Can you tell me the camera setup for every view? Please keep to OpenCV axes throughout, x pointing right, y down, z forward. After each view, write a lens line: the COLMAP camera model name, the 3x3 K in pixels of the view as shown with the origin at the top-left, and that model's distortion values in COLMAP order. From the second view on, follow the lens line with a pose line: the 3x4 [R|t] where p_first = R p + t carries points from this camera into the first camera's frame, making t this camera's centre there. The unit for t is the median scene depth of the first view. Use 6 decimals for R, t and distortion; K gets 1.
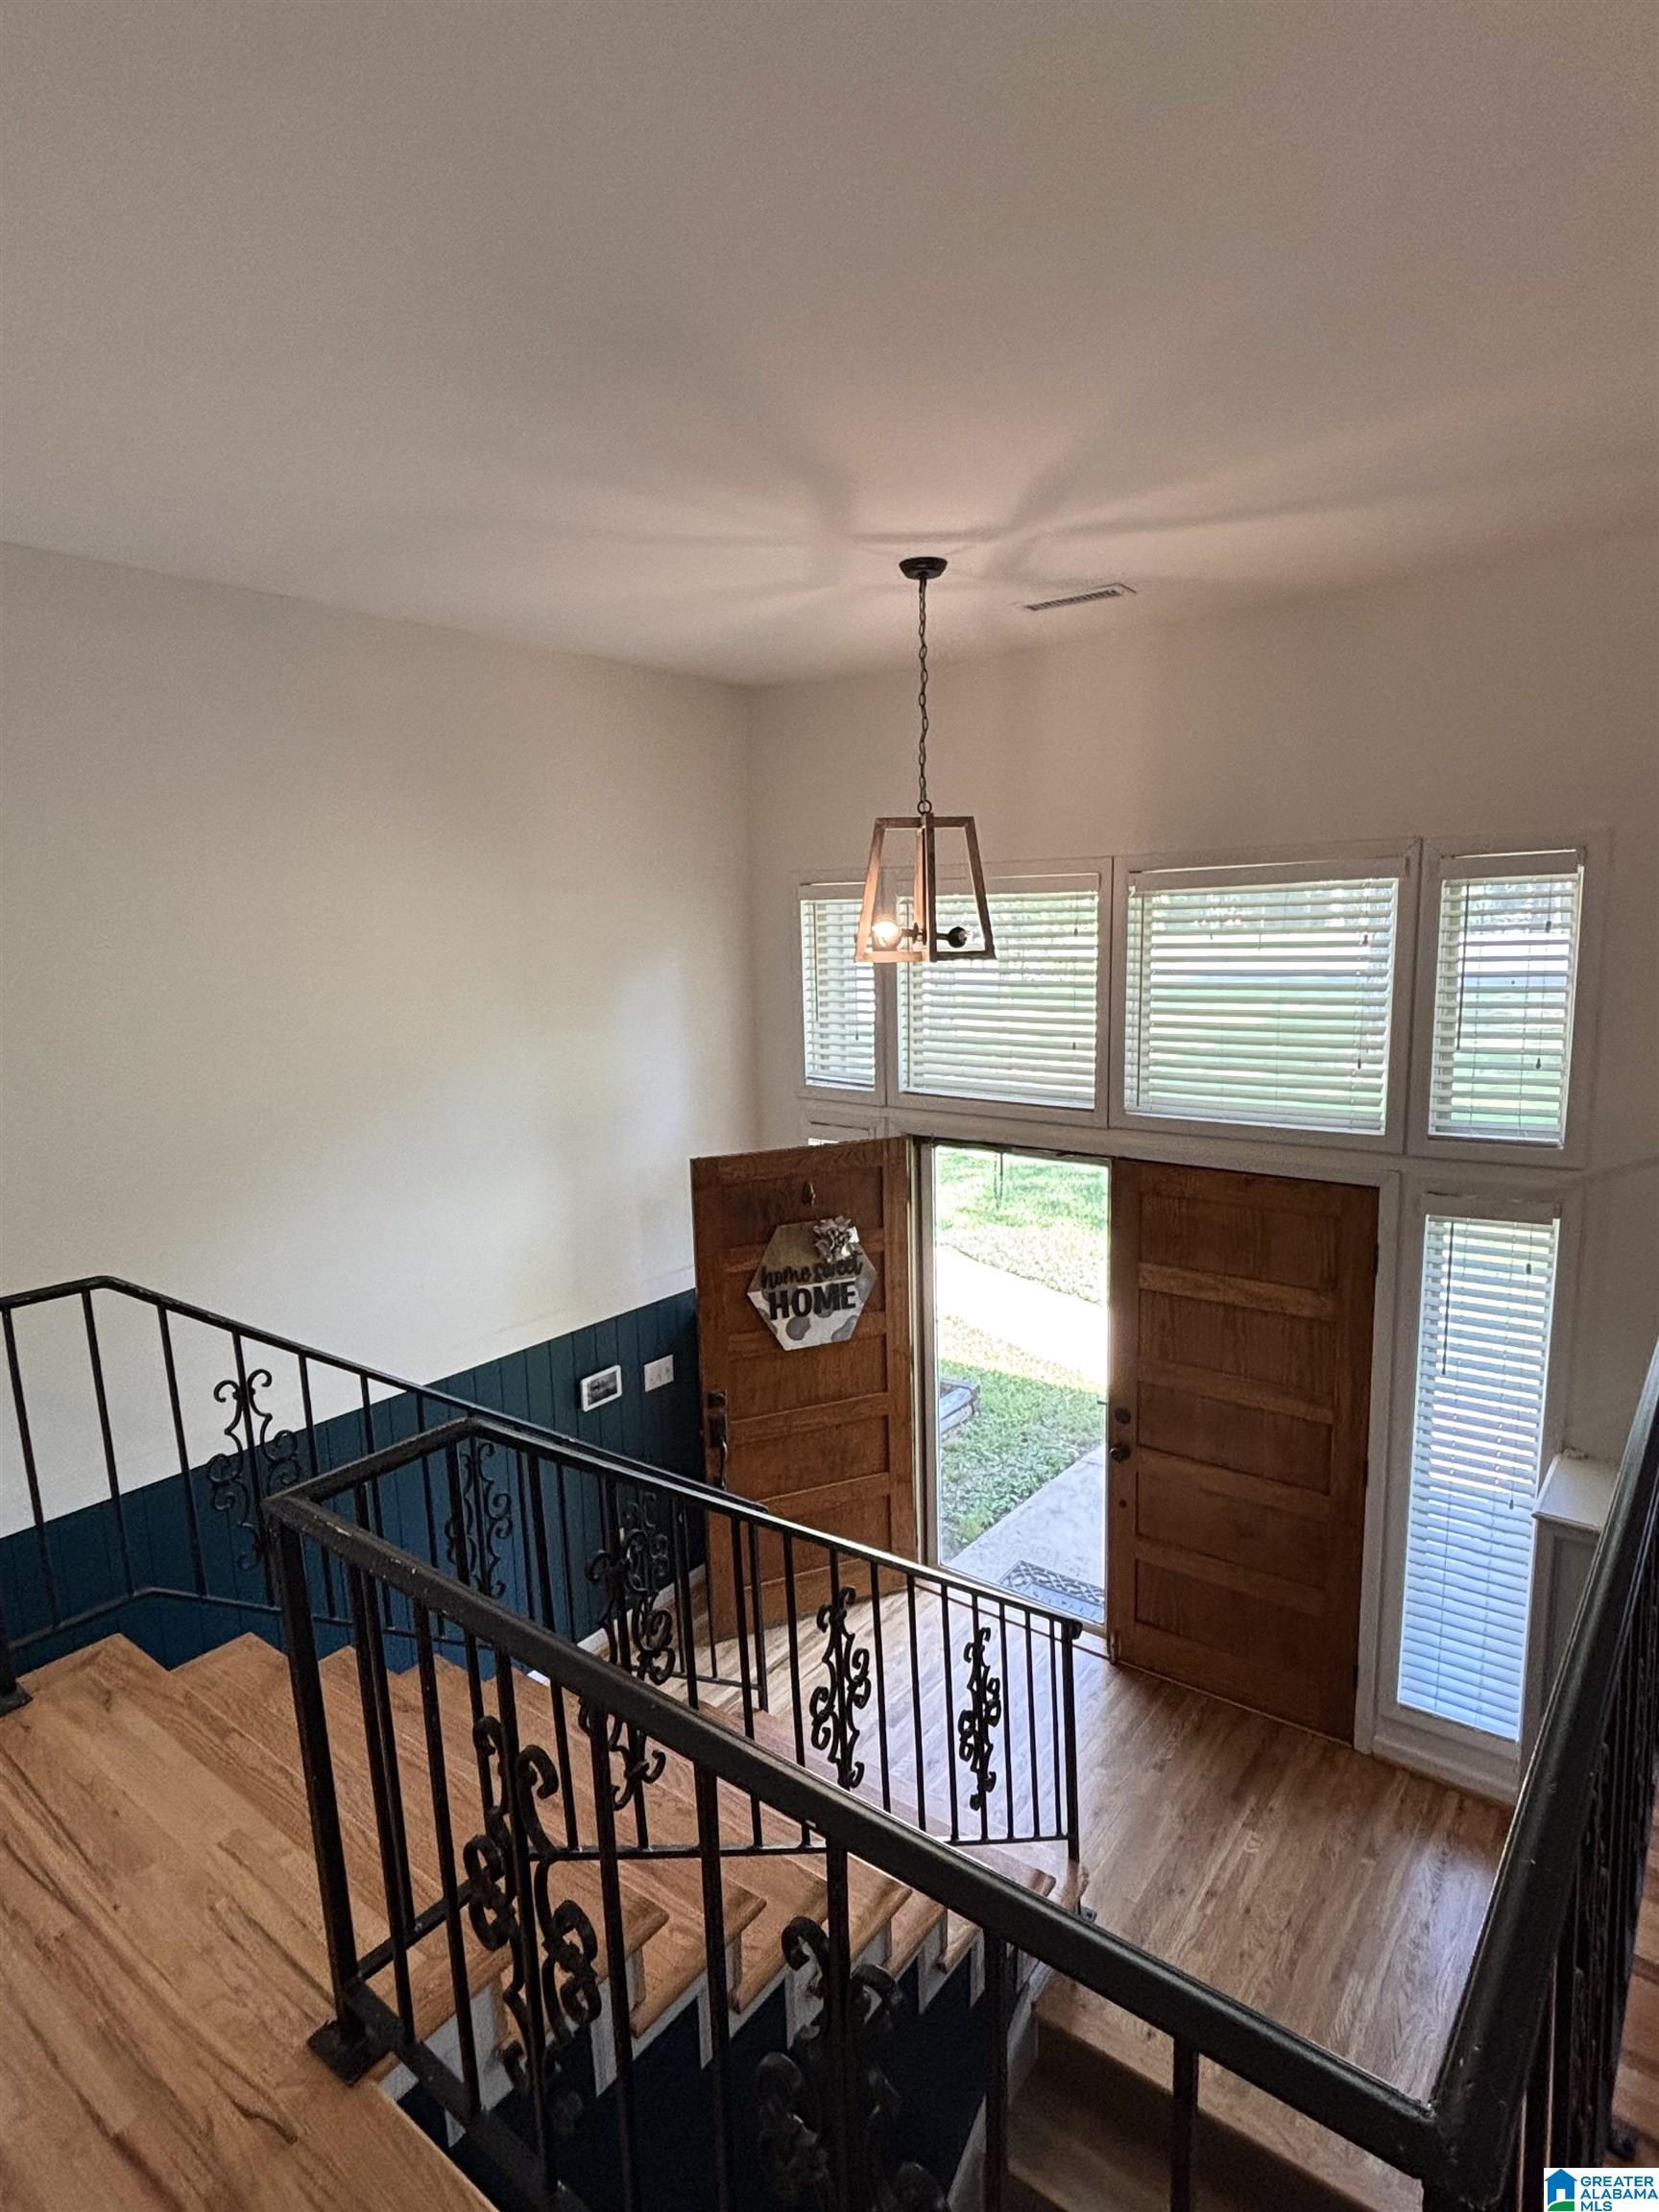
lens RADIAL K [[1199.7, 0, 841.4], [0, 1199.7, 1109.3], [0, 0, 1]] dist [-0.002297, 0.000140]
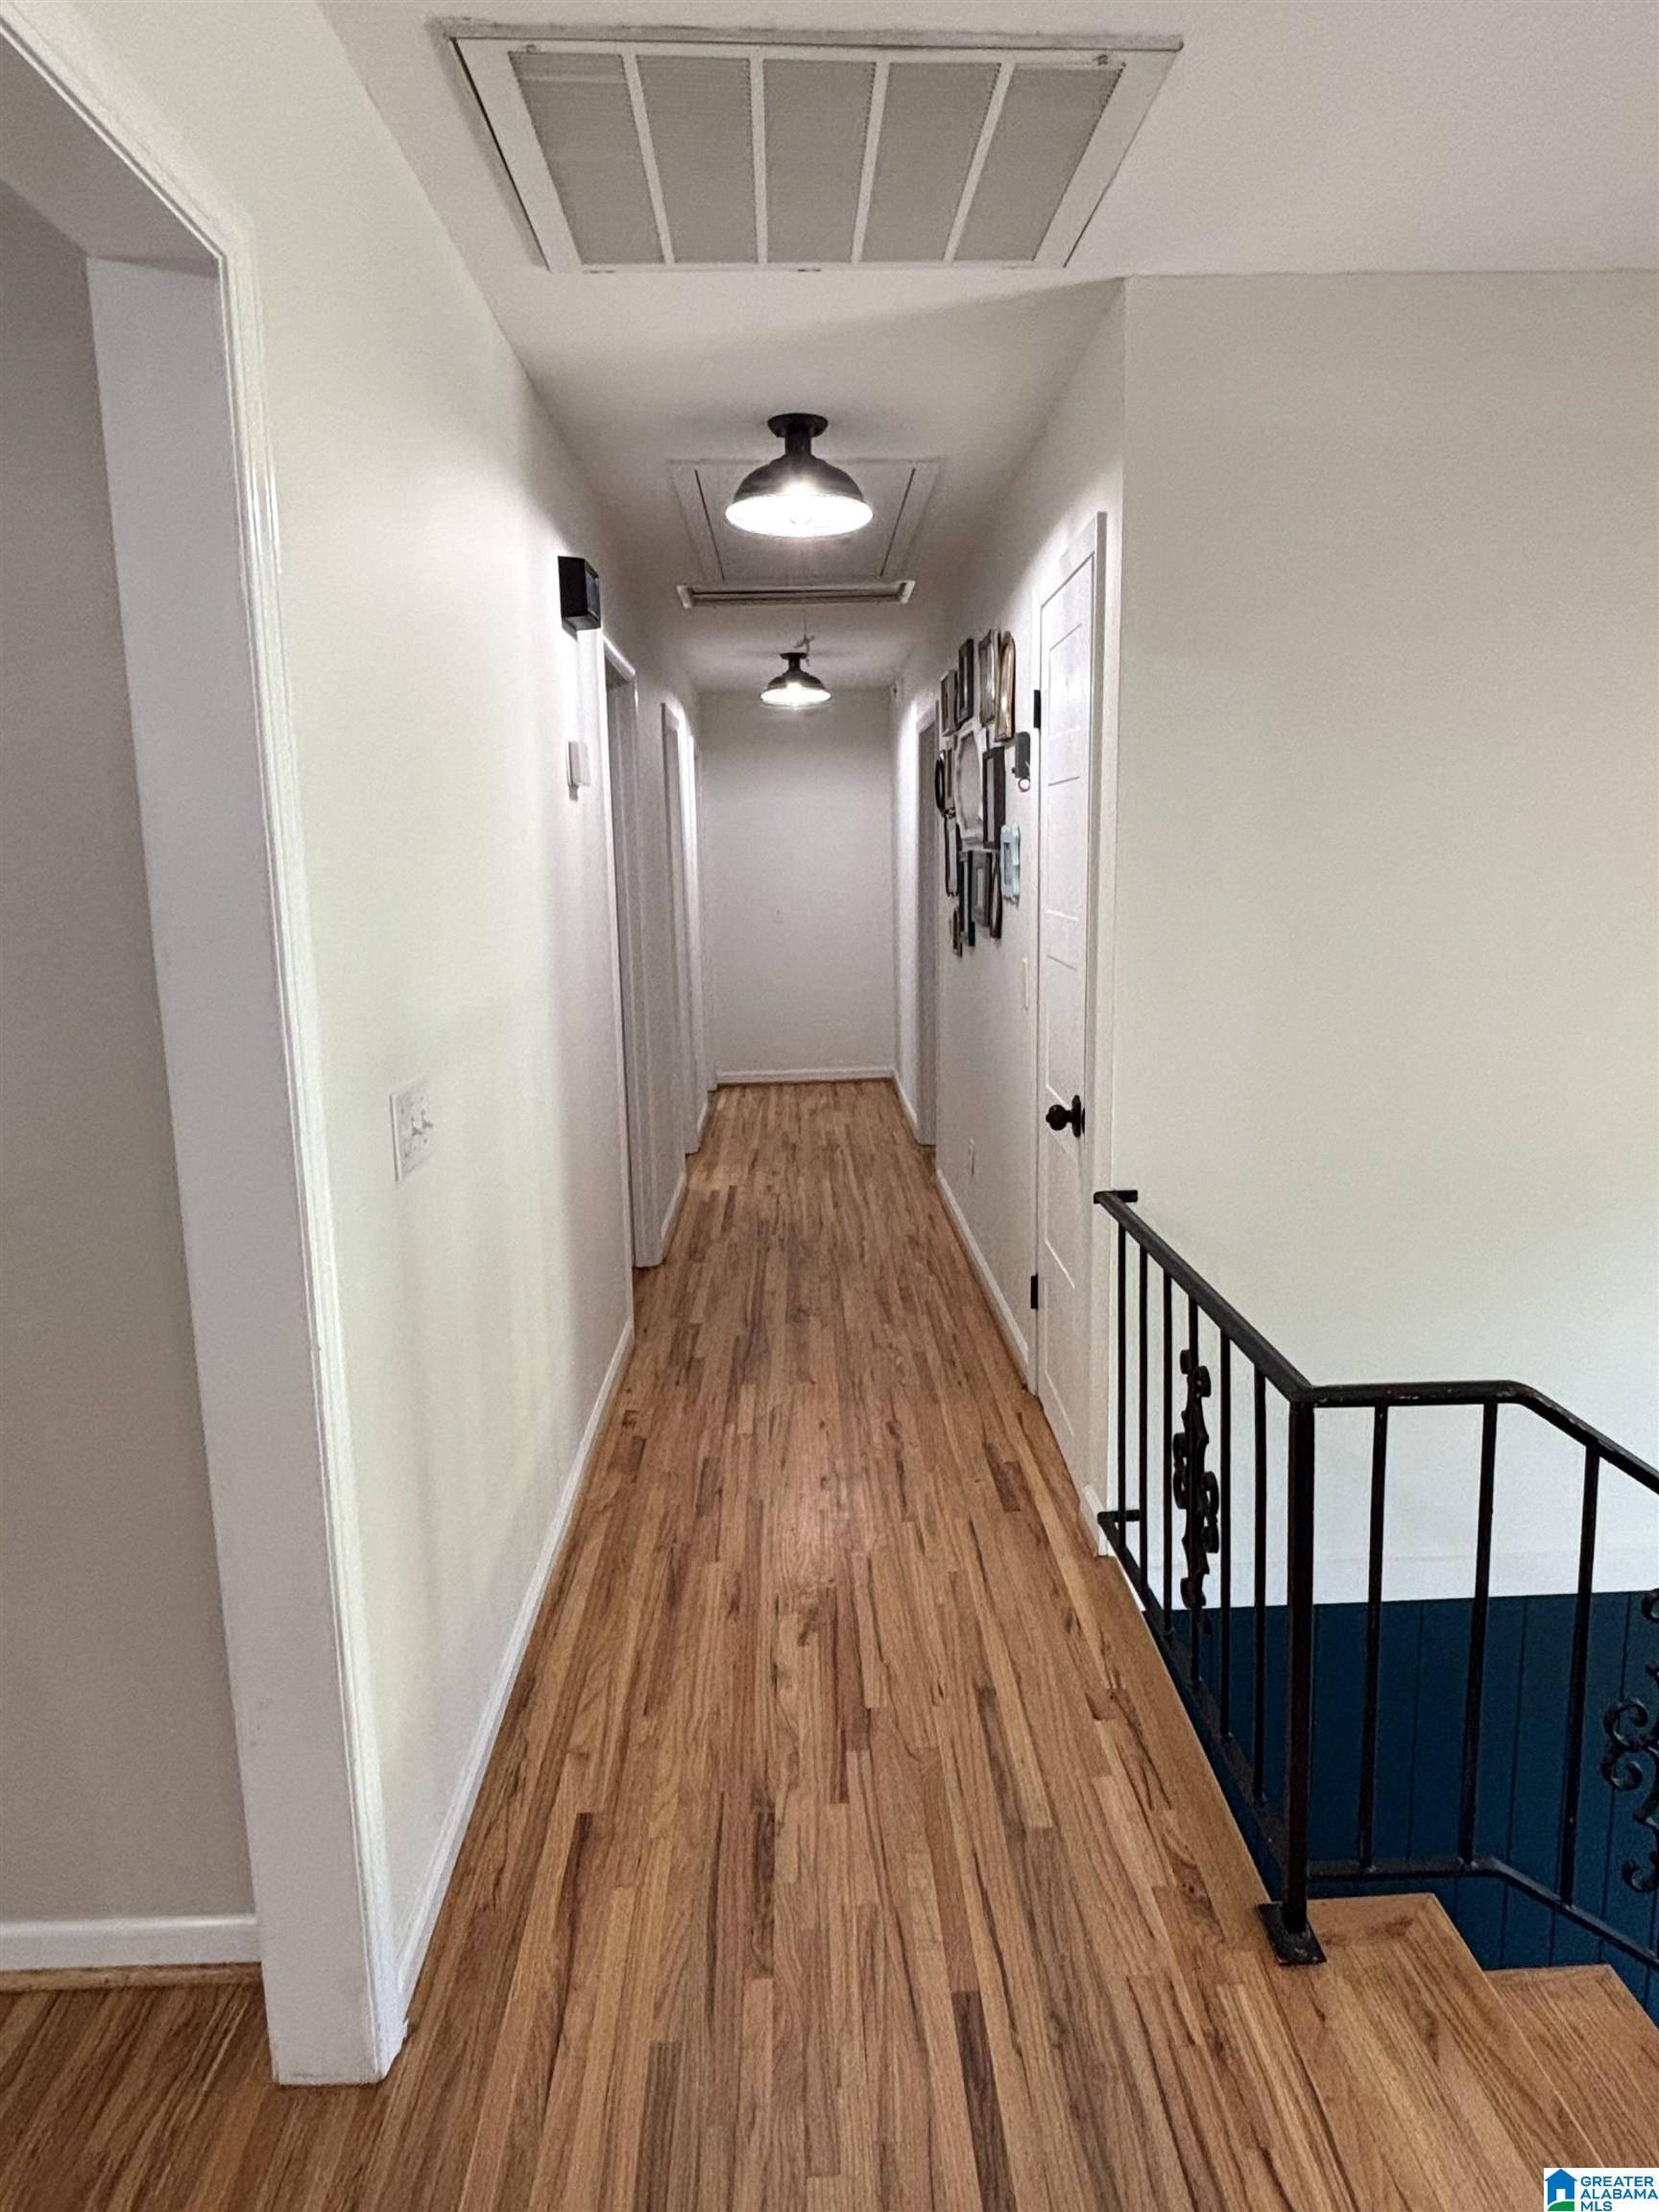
lens RADIAL K [[1365.8, 0, 835.5], [0, 1365.8, 1098.0], [0, 0, 1]] dist [0.002439, 0.000563]
pose [[0.633818, 0.148046, -0.759182, -0.164732], [-0.115991, 0.988605, 0.095948, -0.019032], [0.764735, 0.027244, 0.643768, 0.132830]]
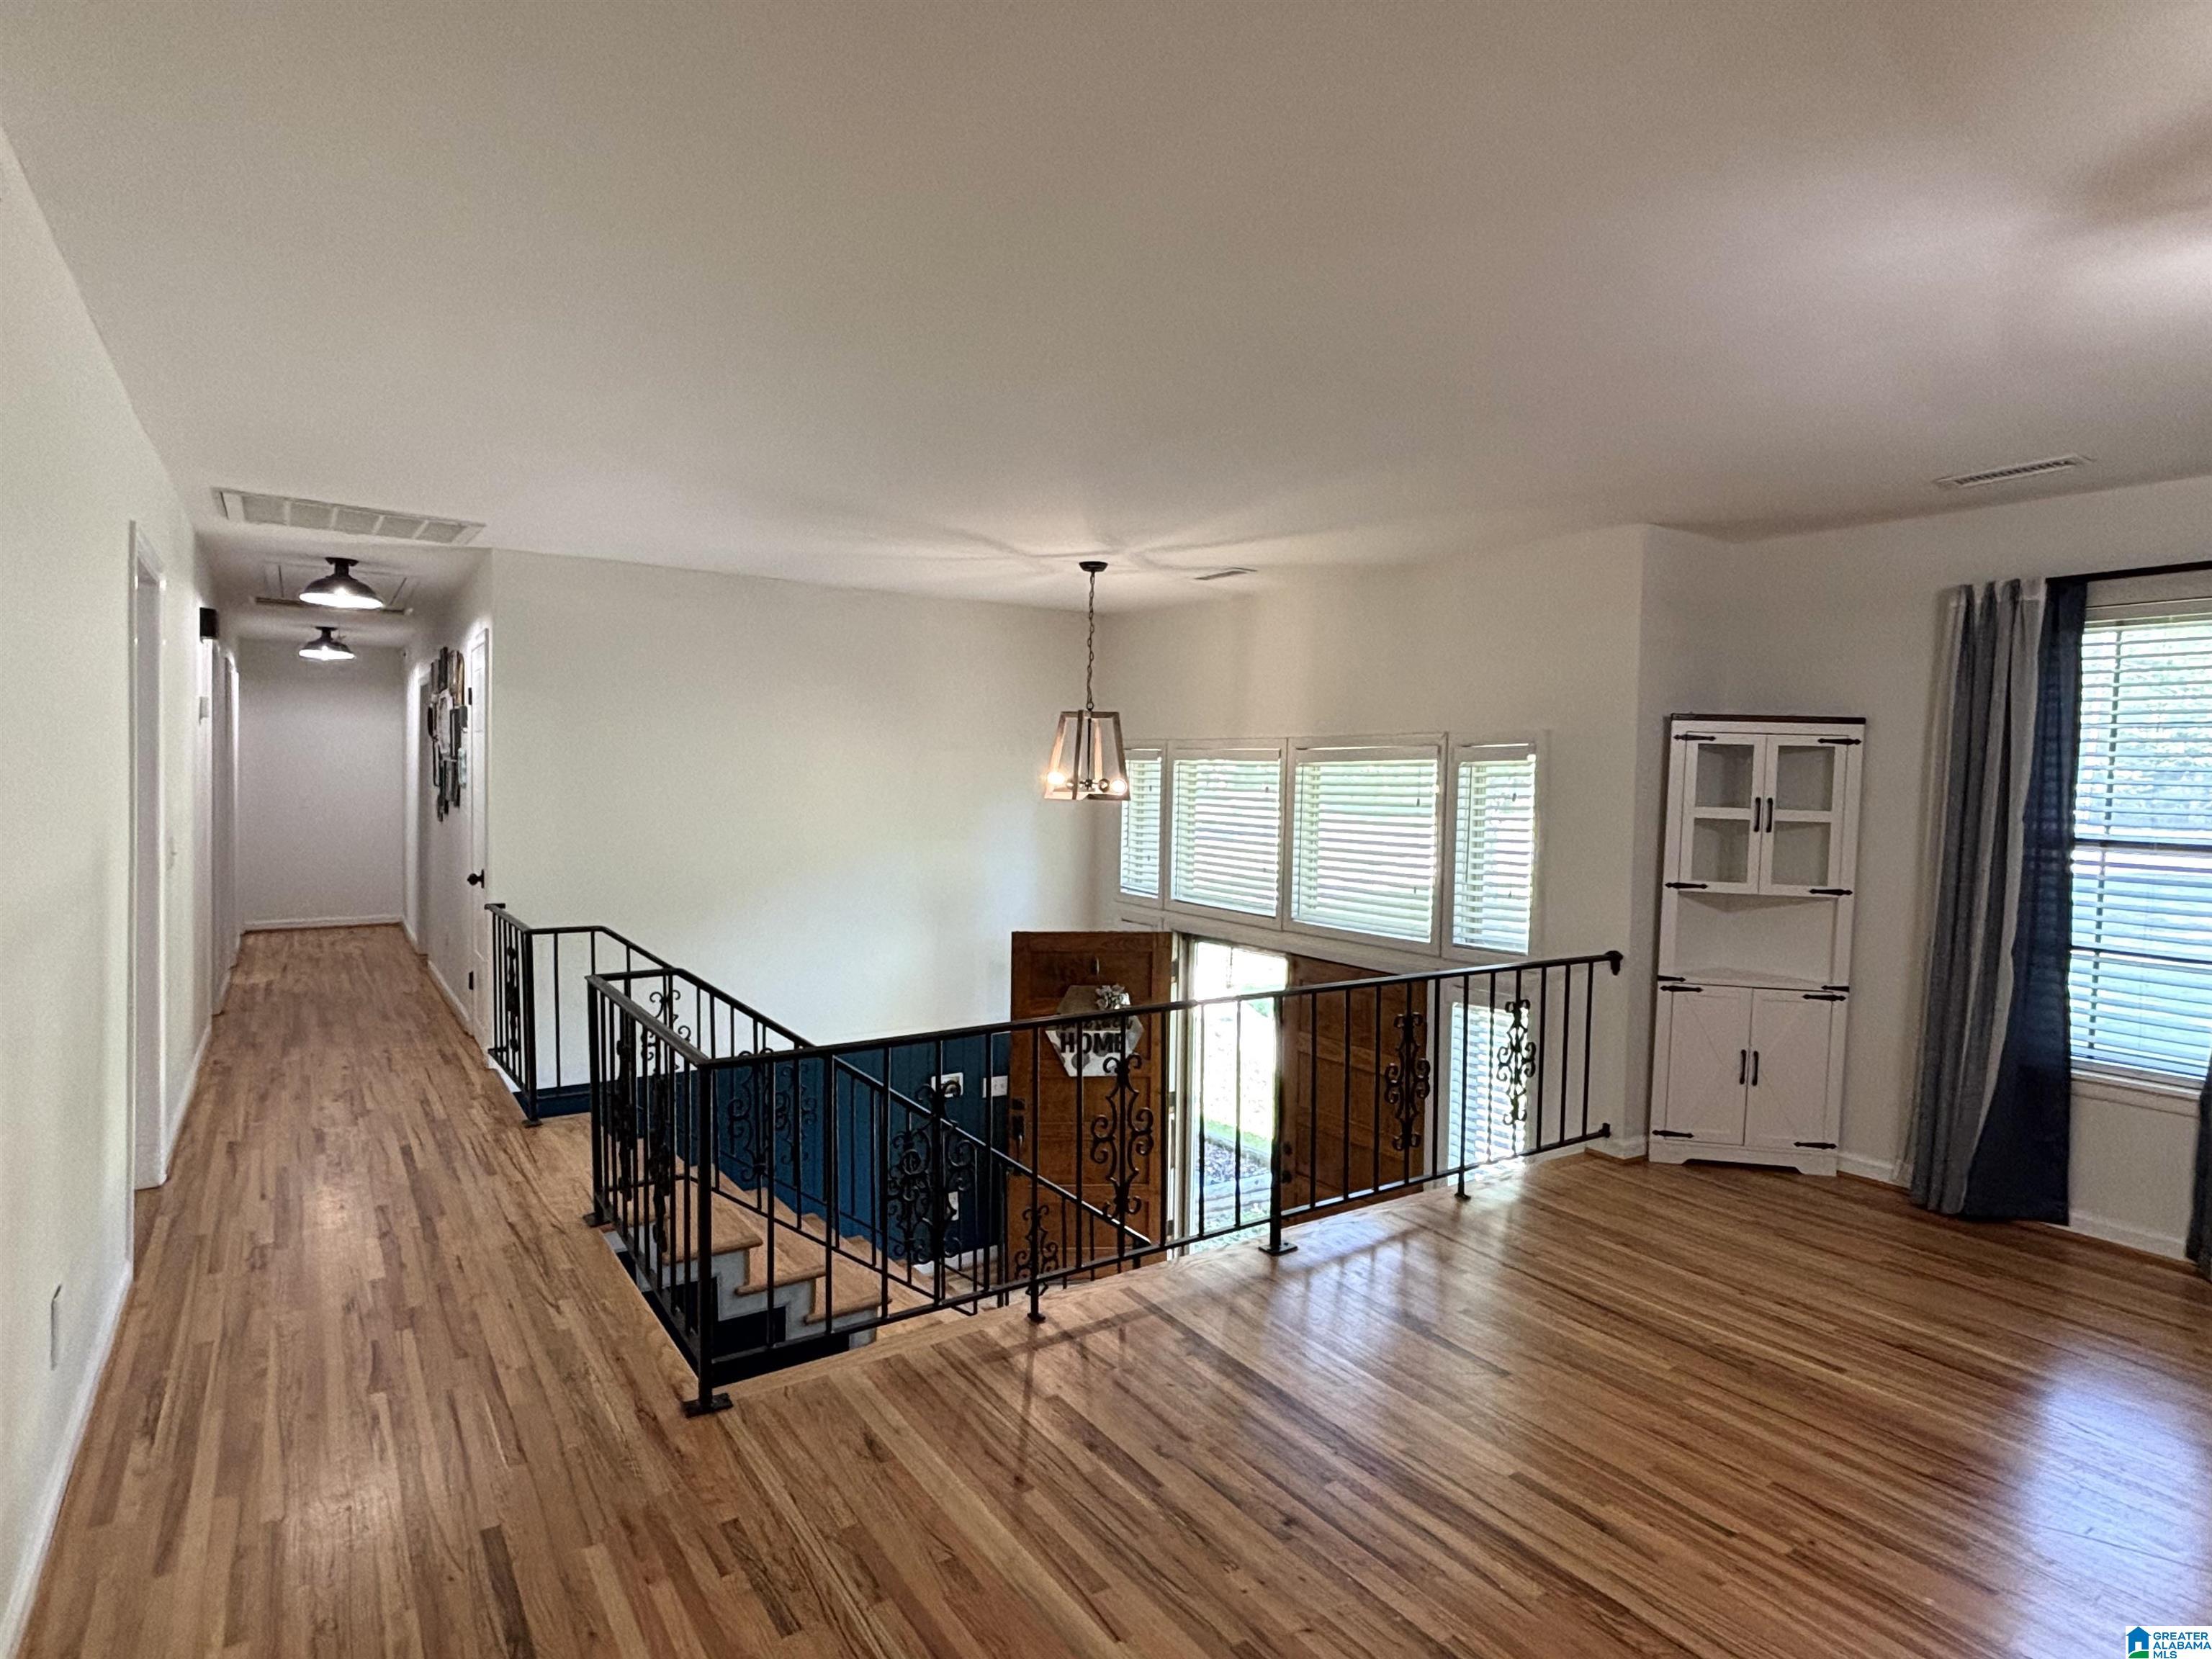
lens RADIAL K [[1199.7, 0, 1096.1], [0, 1199.7, 814.5], [0, 0, 1]] dist [-0.002297, 0.000140]
pose [[0.945435, 0.052139, -0.321612, 0.431856], [-0.091022, 0.990077, -0.107065, 0.047646], [0.312838, 0.130497, 0.940799, -0.358937]]
